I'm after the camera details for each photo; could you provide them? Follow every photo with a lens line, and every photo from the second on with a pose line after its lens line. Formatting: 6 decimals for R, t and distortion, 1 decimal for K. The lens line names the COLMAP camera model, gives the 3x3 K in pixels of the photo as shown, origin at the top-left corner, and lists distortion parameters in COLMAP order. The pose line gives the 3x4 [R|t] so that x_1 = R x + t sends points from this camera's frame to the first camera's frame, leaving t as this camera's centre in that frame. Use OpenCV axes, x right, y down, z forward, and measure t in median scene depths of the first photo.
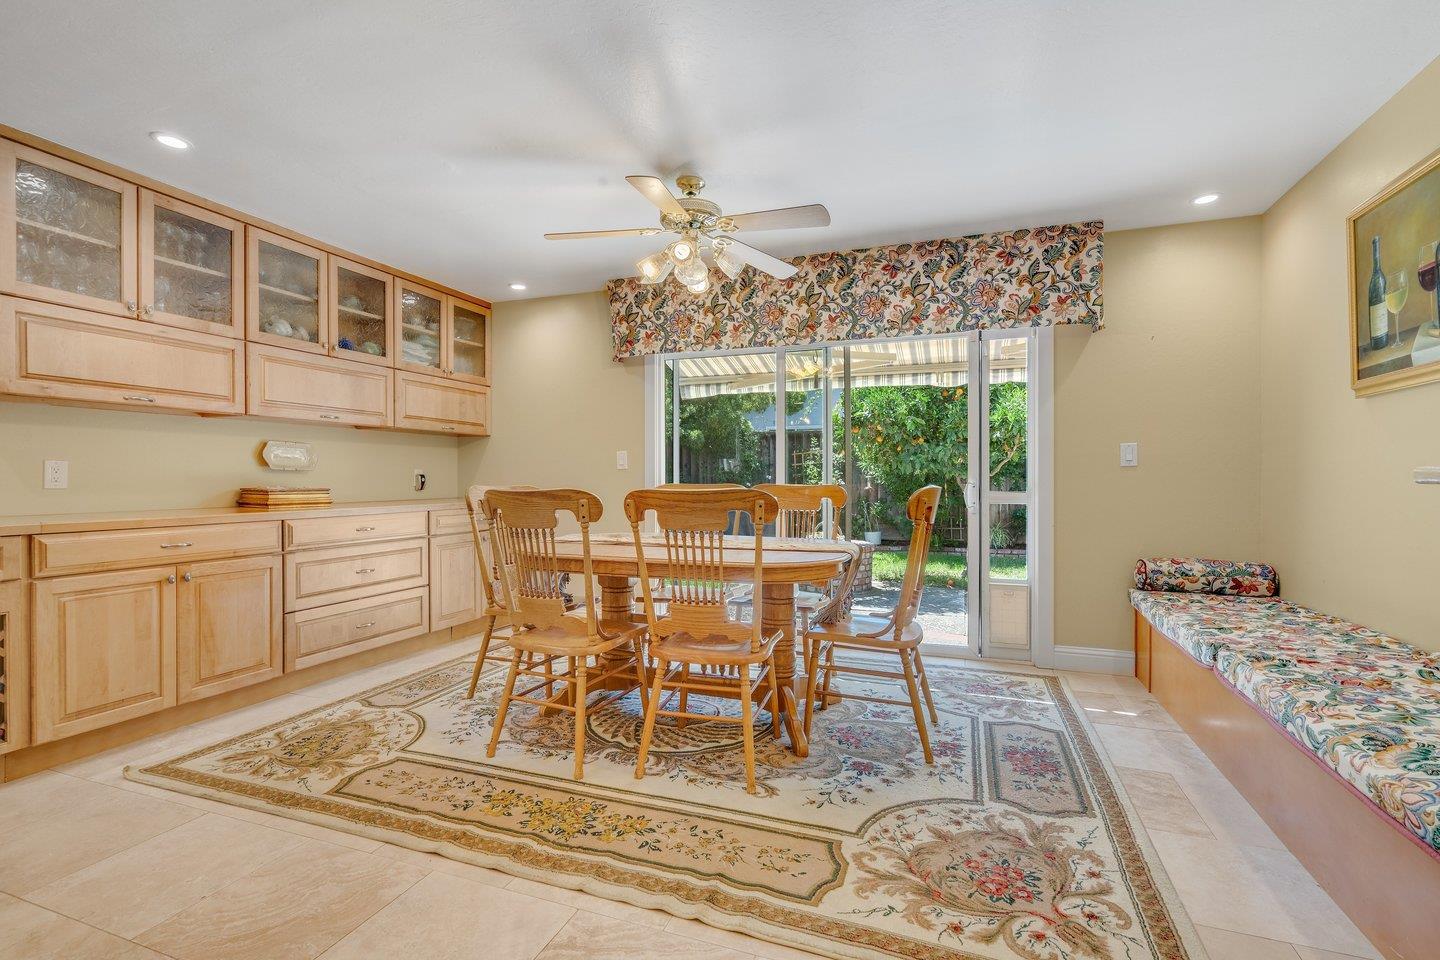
lens RADIAL K [[665.7, 0, 726.2], [0, 665.7, 463.7], [0, 0, 1]] dist [-0.000739, -0.000329]
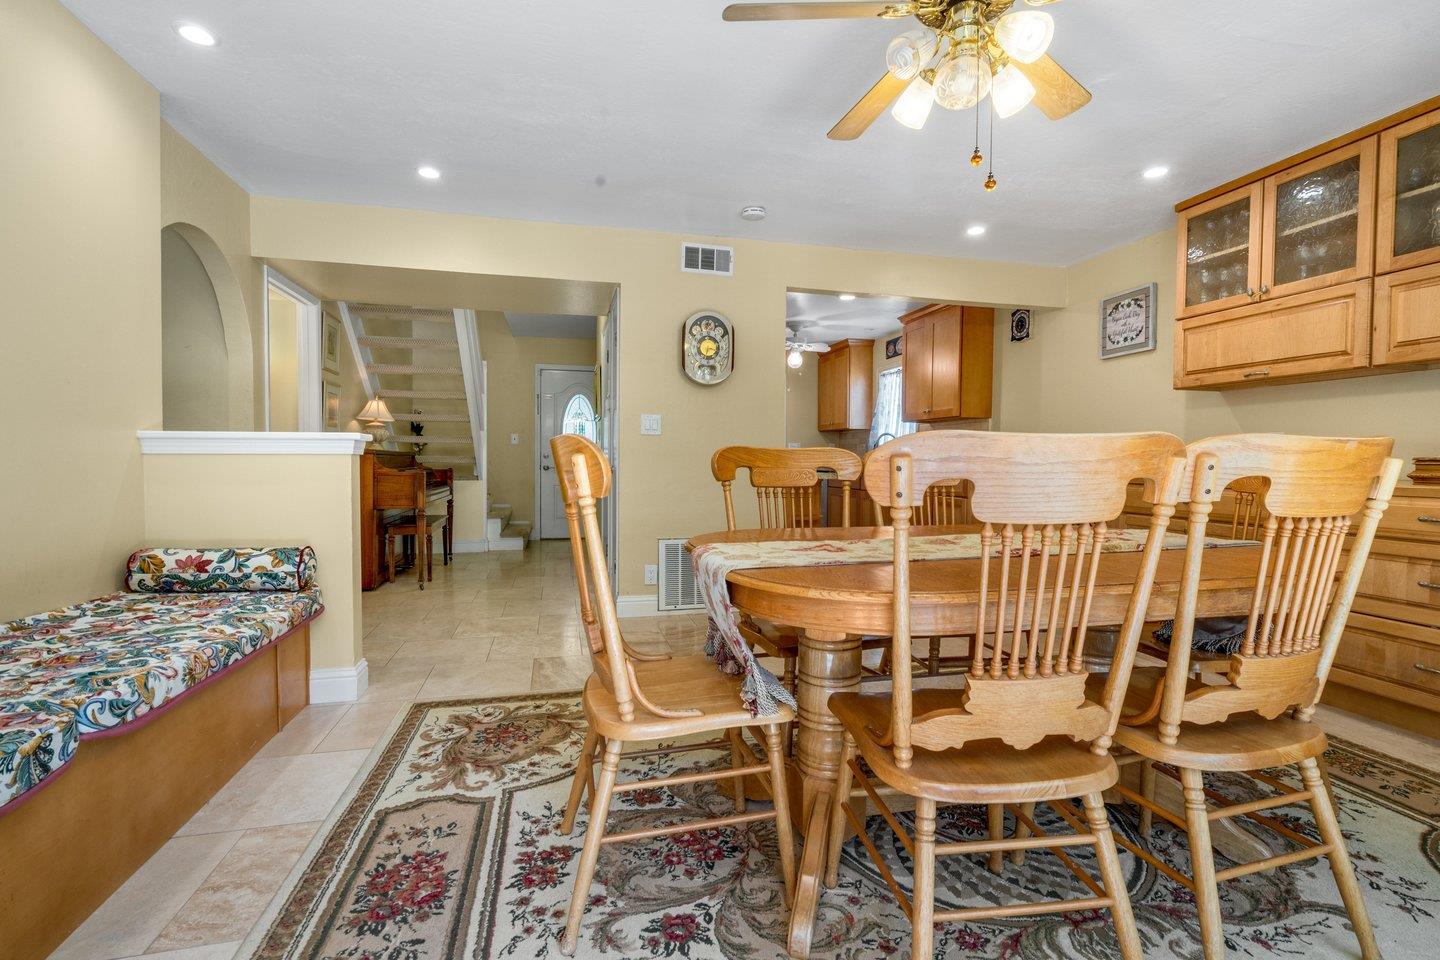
lens RADIAL K [[649.8, 0, 713.9], [0, 649.8, 476.7], [0, 0, 1]] dist [0.001334, 0.000876]
pose [[-0.839795, 0.011962, -0.542772, 0.617236], [0.008117, 0.999922, 0.009478, 0.075881], [0.542843, 0.003554, -0.839826, 1.887517]]
